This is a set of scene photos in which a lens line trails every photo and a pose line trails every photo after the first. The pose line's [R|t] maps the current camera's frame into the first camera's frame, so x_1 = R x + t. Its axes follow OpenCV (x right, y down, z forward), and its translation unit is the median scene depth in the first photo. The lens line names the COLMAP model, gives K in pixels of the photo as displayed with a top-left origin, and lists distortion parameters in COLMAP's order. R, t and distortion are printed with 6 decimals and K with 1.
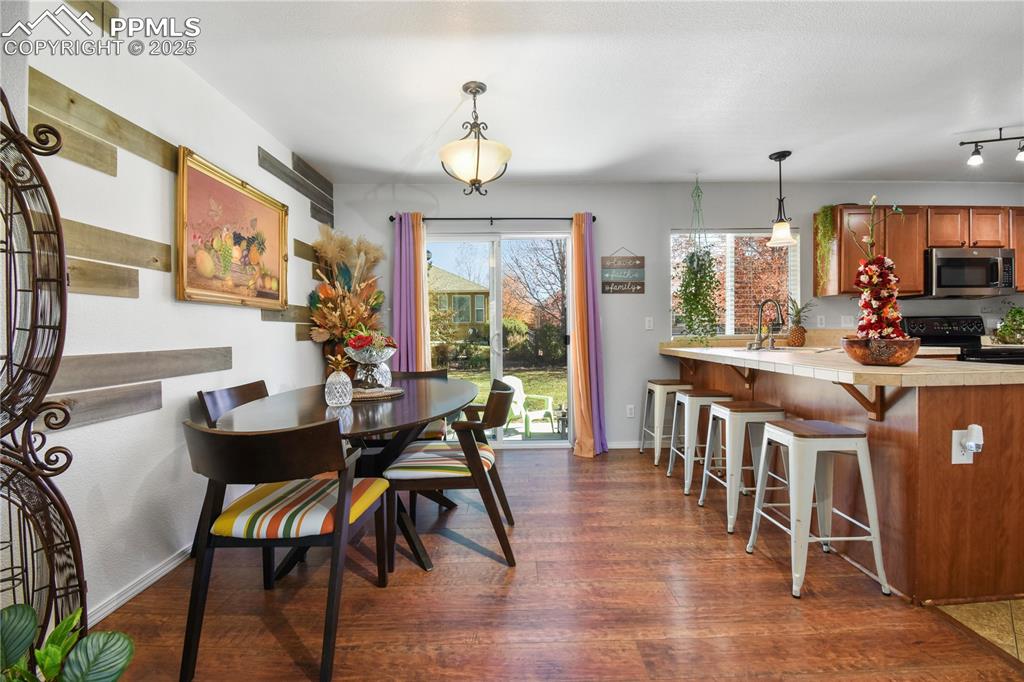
lens RADIAL K [[457.7, 0, 514.8], [0, 457.7, 334.5], [0, 0, 1]] dist [0.018944, -0.023950]
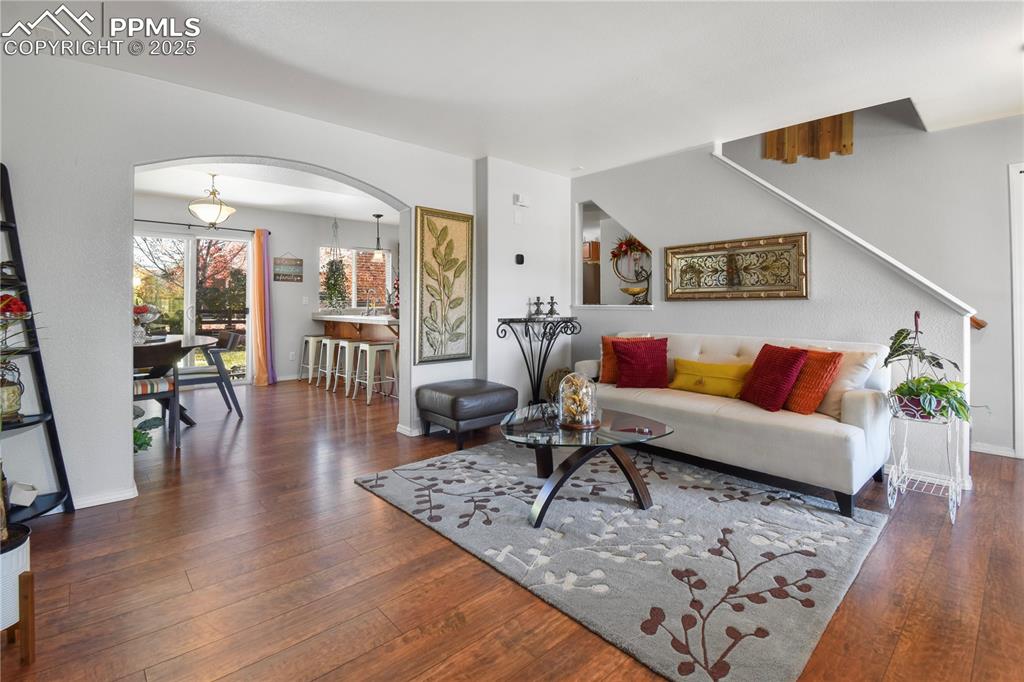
lens RADIAL K [[469.3, 0, 508.9], [0, 469.3, 301.3], [0, 0, 1]] dist [0.017906, -0.020243]
pose [[0.751549, 0.015290, 0.659500, -0.287191], [-0.002682, 0.999794, -0.020124, 0.010049], [-0.659672, 0.013356, 0.751435, -0.789581]]
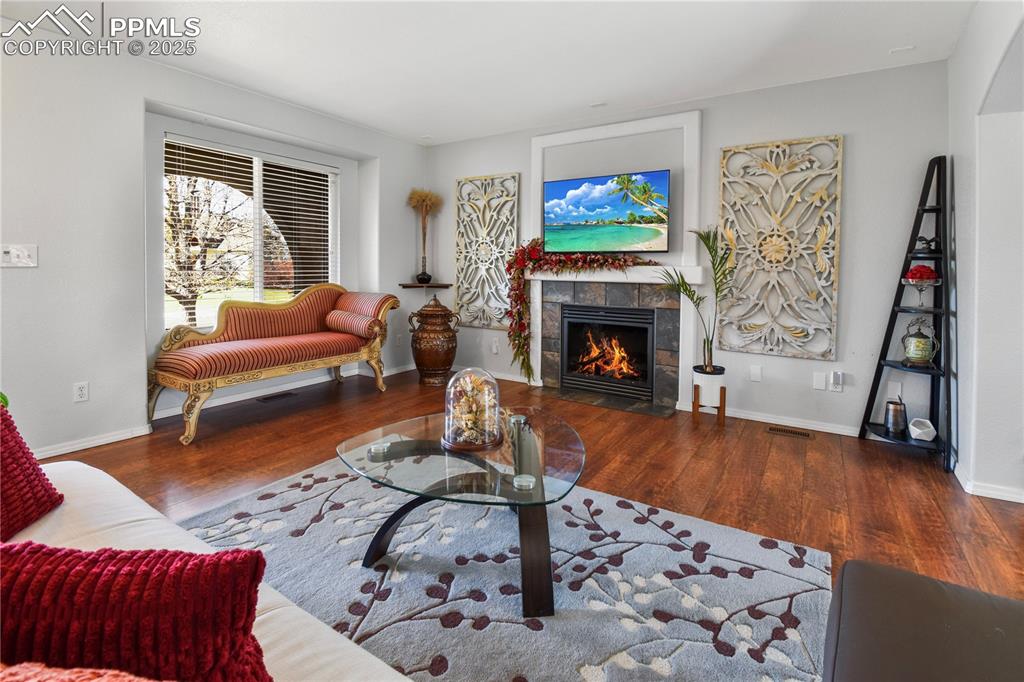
lens RADIAL K [[473.0, 0, 515.1], [0, 473.0, 283.9], [0, 0, 1]] dist [0.021922, -0.020232]
pose [[-0.548364, 0.032393, -0.835612, 0.606196], [-0.009034, 0.998962, 0.044654, -0.007652], [0.836191, 0.032035, -0.547502, -0.051800]]
